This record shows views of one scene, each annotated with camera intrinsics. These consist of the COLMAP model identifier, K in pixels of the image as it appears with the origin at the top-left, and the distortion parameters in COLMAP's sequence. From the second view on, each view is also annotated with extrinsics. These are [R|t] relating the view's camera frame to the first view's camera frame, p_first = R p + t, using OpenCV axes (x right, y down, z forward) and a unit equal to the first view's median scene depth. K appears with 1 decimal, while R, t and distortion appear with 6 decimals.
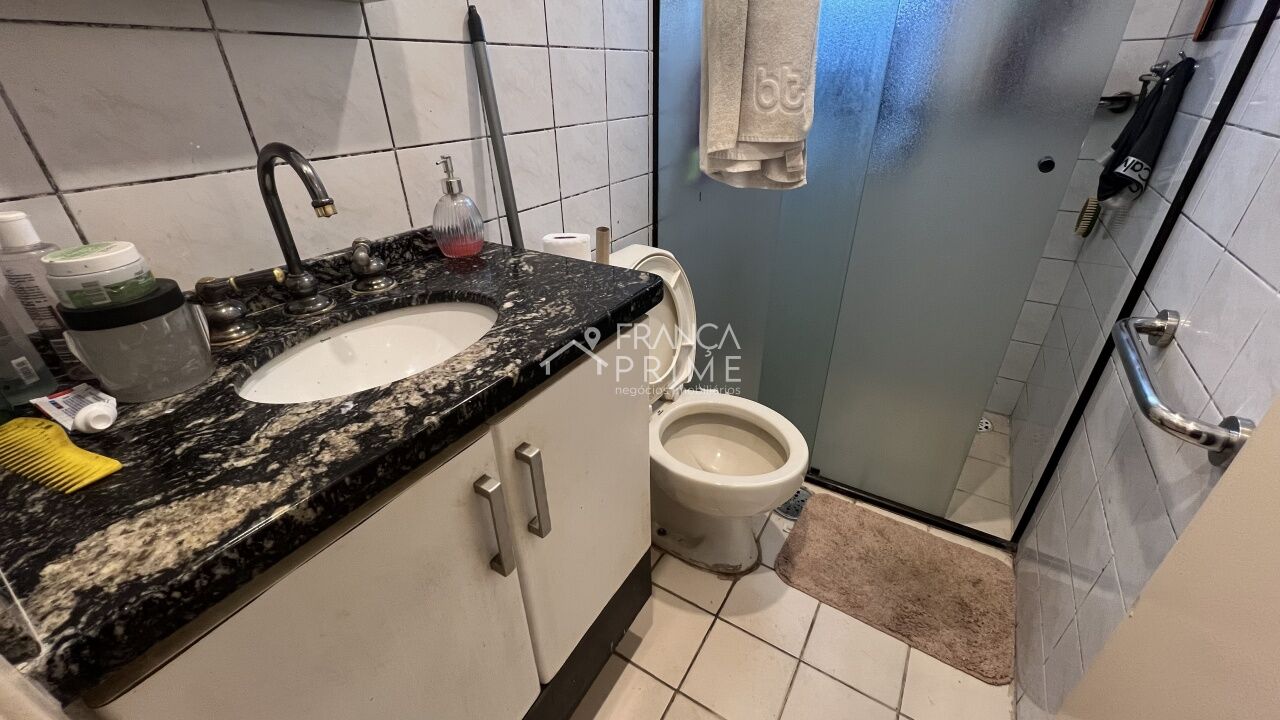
lens RADIAL K [[511.6, 0, 638.7], [0, 511.6, 362.2], [0, 0, 1]] dist [-0.002468, 0.000674]
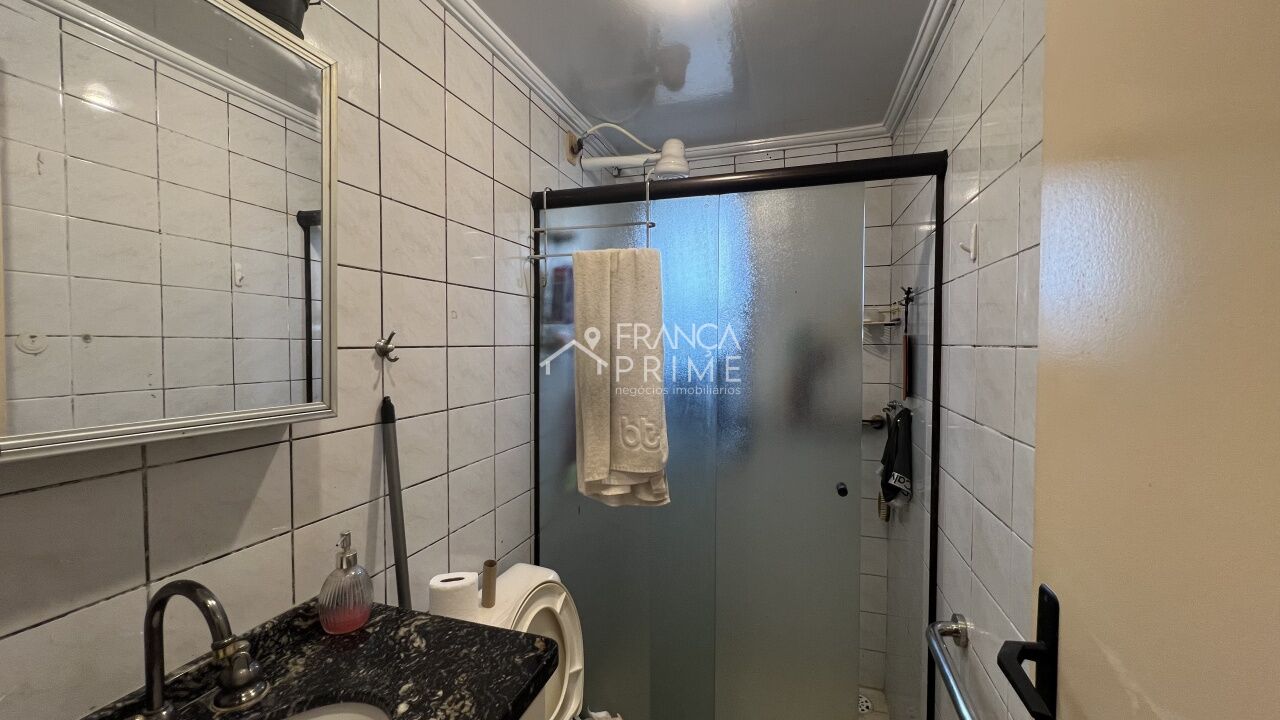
lens RADIAL K [[511.6, 0, 637.9], [0, 511.6, 353.9], [0, 0, 1]] dist [-0.002468, 0.000674]
pose [[0.968479, 0.008368, 0.248956, -0.046142], [0.107207, 0.888135, -0.446904, -0.156635], [-0.224846, 0.459507, 0.859242, -0.175590]]
